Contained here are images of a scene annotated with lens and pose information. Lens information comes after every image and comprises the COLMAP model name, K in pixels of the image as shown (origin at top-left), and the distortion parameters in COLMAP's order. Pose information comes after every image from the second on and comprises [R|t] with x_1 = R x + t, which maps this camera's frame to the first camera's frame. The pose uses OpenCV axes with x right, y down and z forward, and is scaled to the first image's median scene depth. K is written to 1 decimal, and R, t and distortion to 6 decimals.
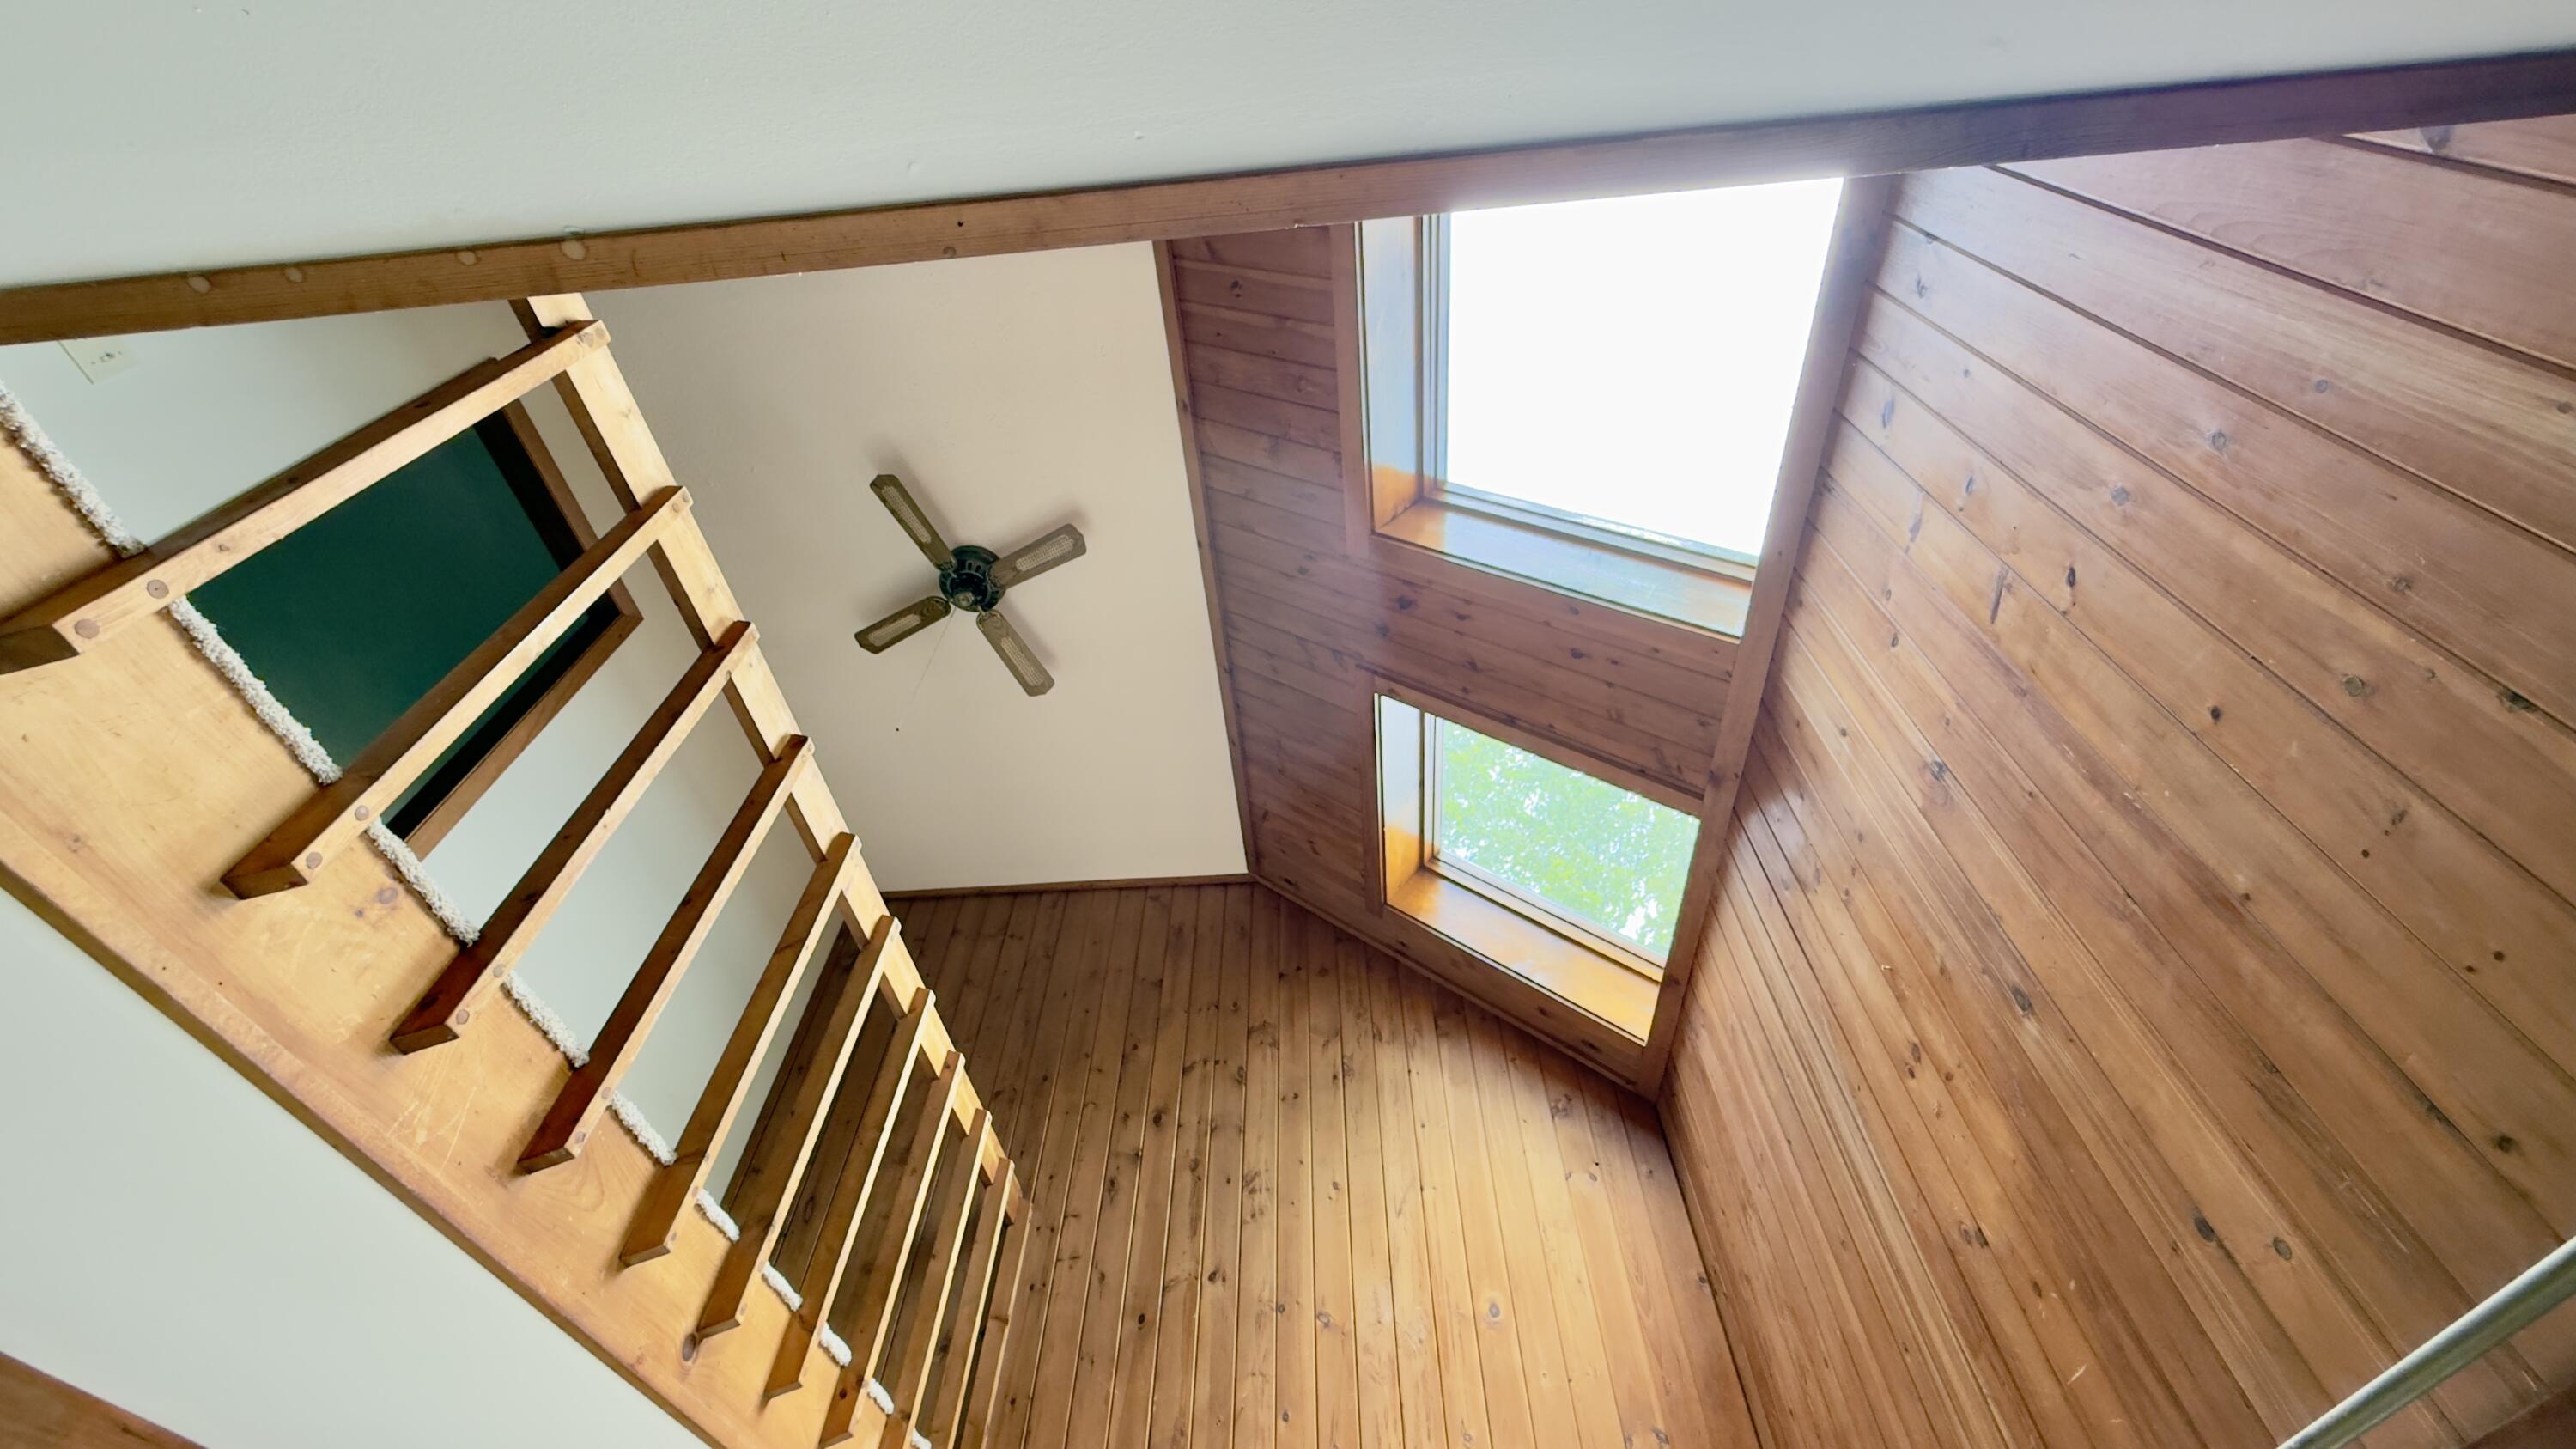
lens RADIAL K [[1056.7, 0, 1332.2], [0, 1056.7, 705.9], [0, 0, 1]] dist [0.000865, -0.000098]
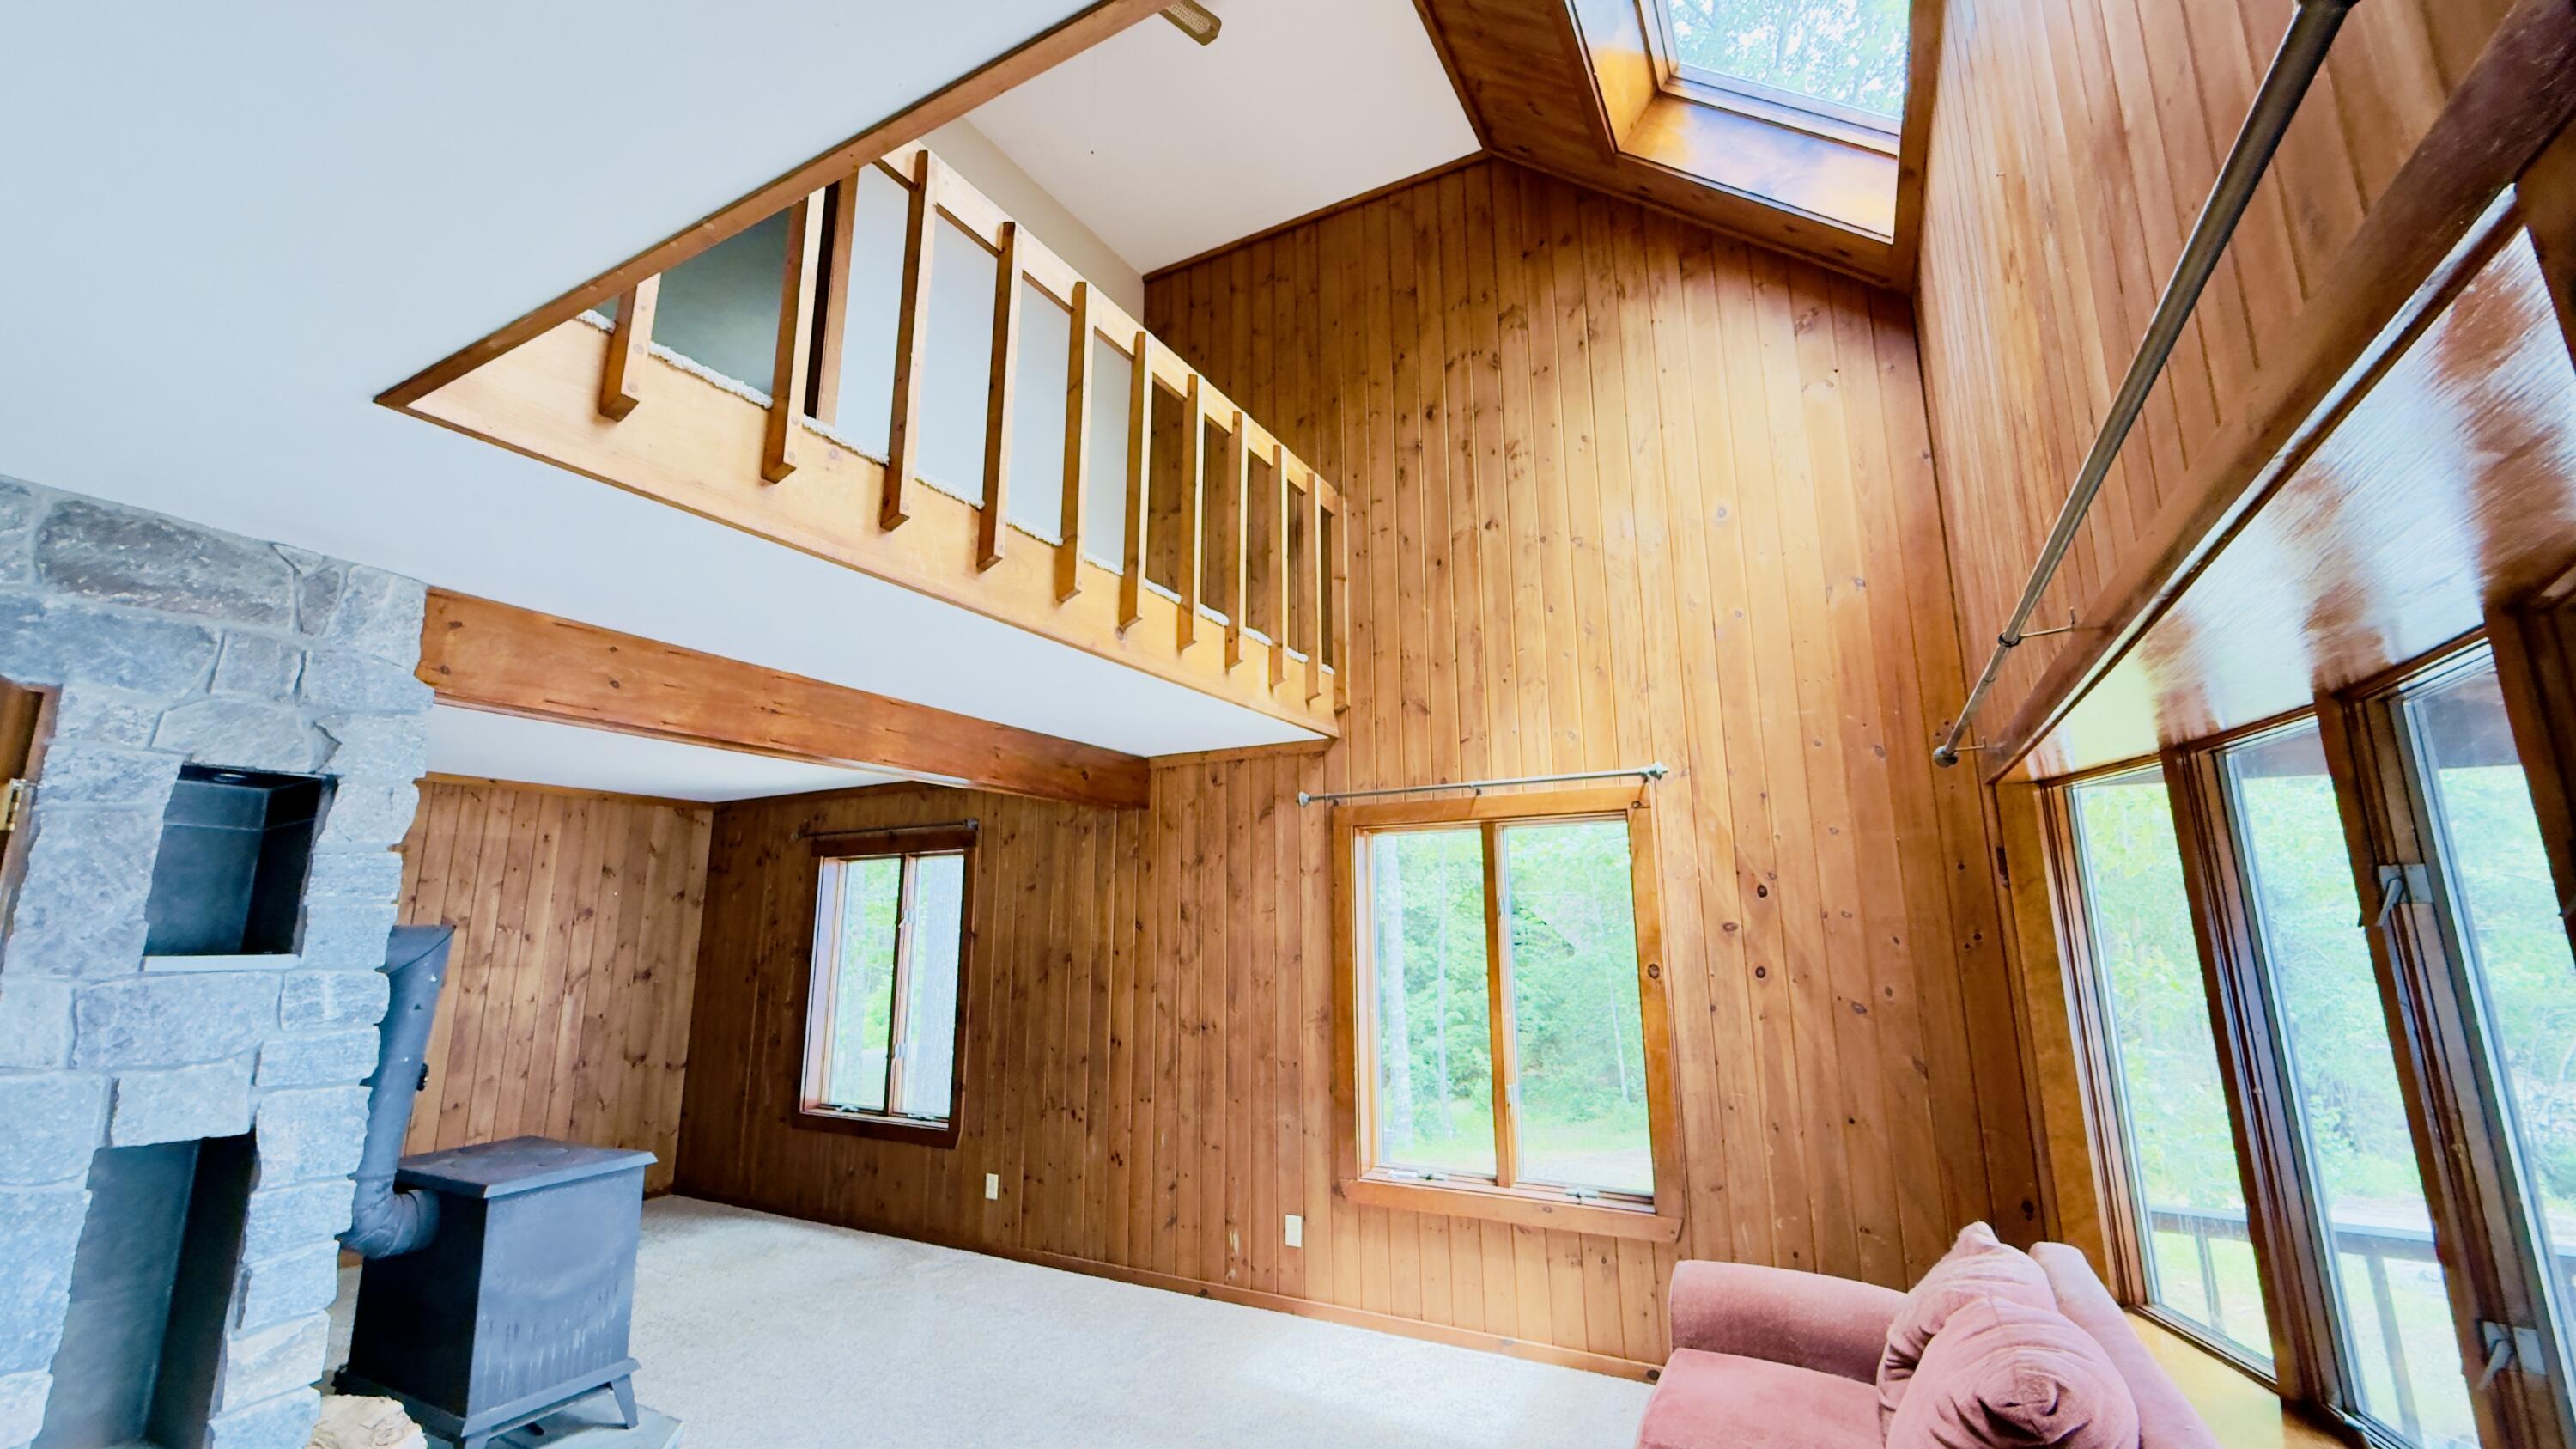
lens RADIAL K [[1056.7, 0, 1308.5], [0, 1056.7, 707.6], [0, 0, 1]] dist [0.000865, -0.000098]
pose [[0.915841, -0.095029, -0.390134, 0.146205], [0.320364, 0.758674, 0.567258, -0.077409], [0.242079, -0.644503, 0.725268, -0.106913]]
